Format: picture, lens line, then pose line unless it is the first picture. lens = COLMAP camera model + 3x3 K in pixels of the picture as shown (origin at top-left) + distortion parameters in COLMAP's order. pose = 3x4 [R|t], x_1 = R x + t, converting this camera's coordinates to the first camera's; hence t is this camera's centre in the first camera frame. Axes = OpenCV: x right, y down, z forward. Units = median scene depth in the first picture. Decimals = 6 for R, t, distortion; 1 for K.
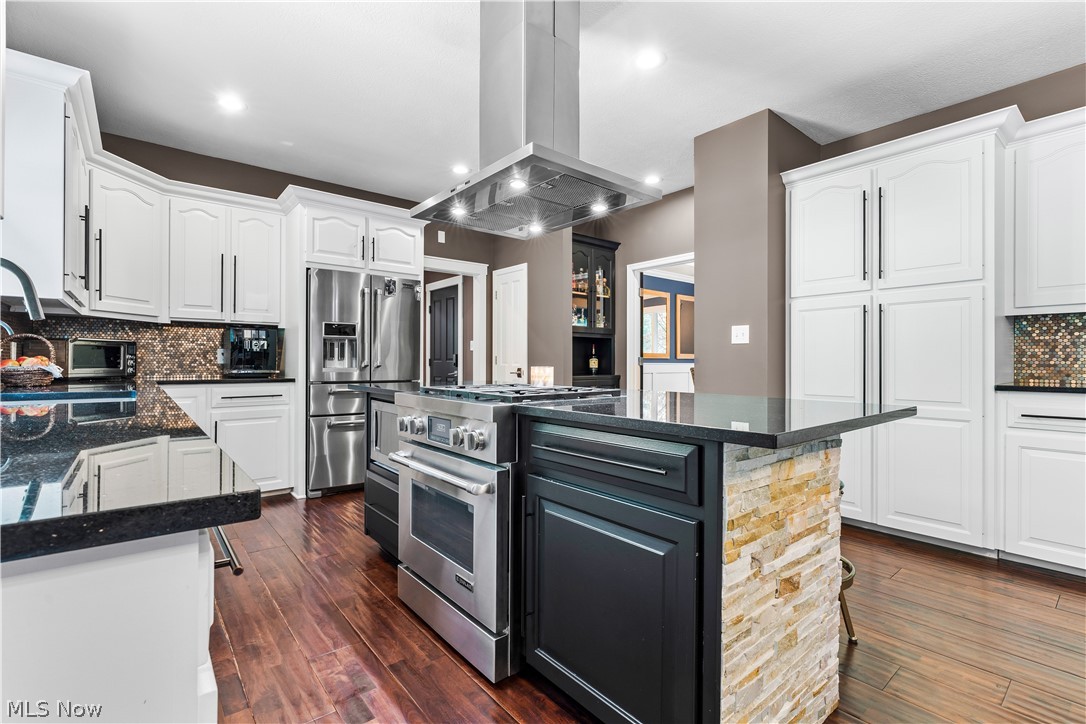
lens RADIAL K [[497.2, 0, 544.4], [0, 497.2, 360.1], [0, 0, 1]] dist [-0.003640, 0.000064]
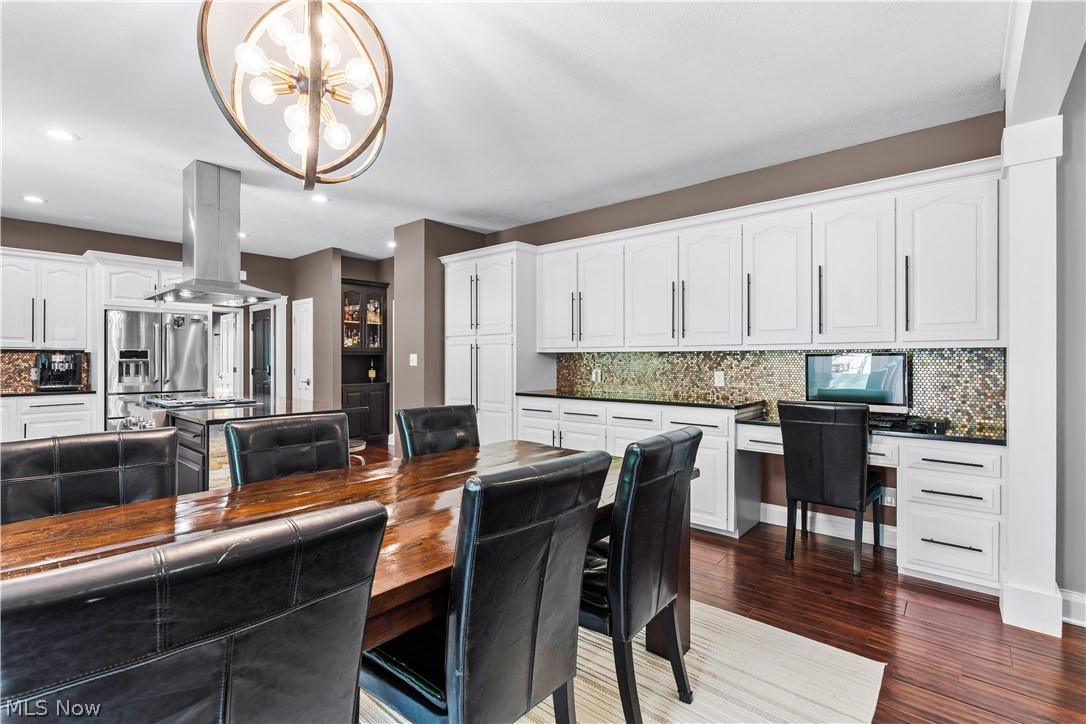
lens RADIAL K [[497.2, 0, 543.2], [0, 497.2, 360.3], [0, 0, 1]] dist [-0.003640, 0.000064]
pose [[0.984890, -0.003461, 0.173147, 0.452861], [0.002605, 0.999983, 0.005168, -0.049261], [-0.173162, -0.004639, 0.984882, -0.528017]]
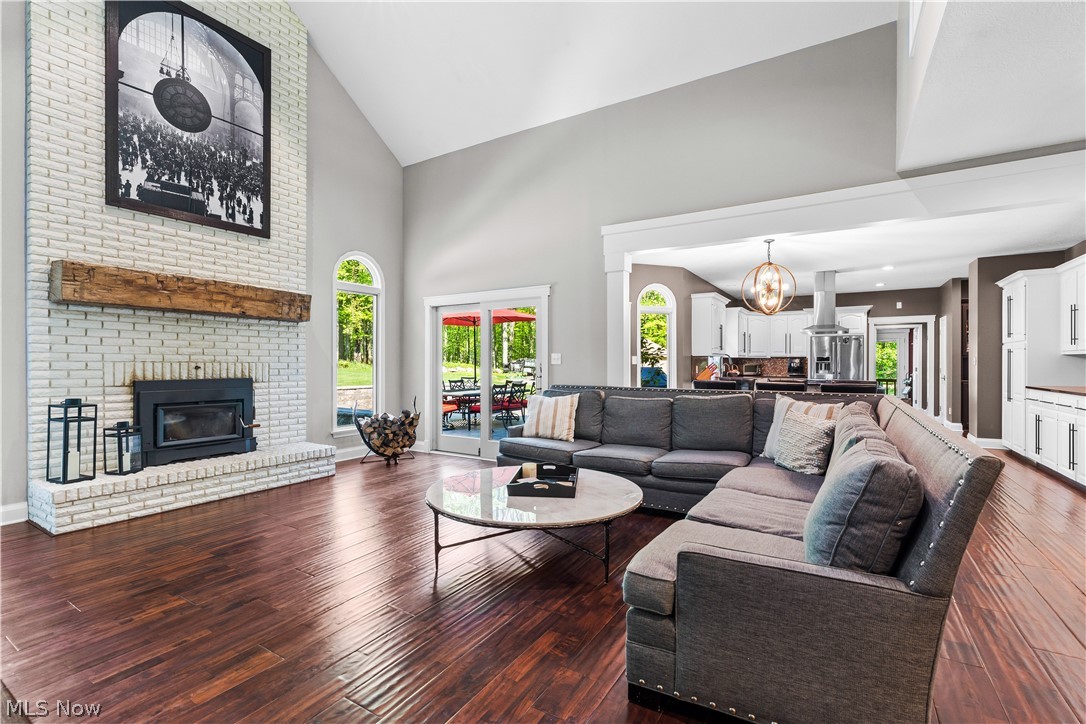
lens RADIAL K [[497.2, 0, 527.0], [0, 497.2, 362.0], [0, 0, 1]] dist [-0.003640, 0.000064]
pose [[0.307642, -0.006235, -0.951482, 1.608316], [0.002437, 0.999980, -0.005764, -0.033594], [0.951499, -0.000546, 0.307651, -1.306673]]
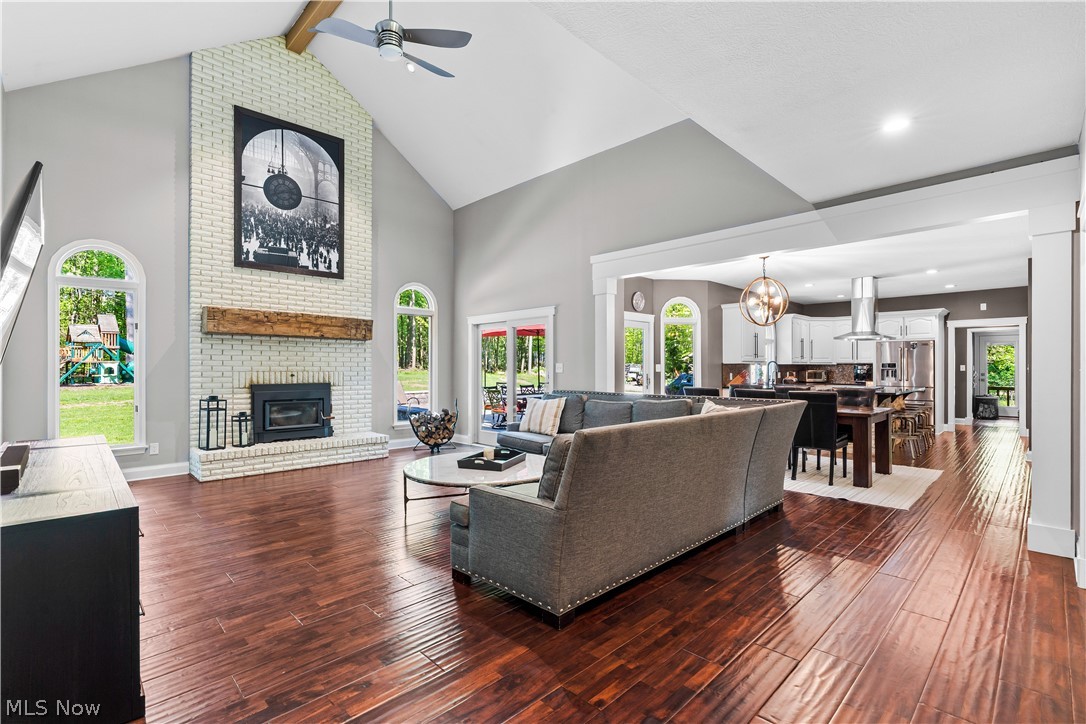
lens RADIAL K [[497.2, 0, 521.2], [0, 497.2, 362.9], [0, 0, 1]] dist [-0.003640, 0.000064]
pose [[0.065226, -0.014737, -0.997762, 1.968351], [0.003557, 0.999888, -0.014536, -0.043890], [0.997864, -0.002601, 0.065271, -1.023857]]
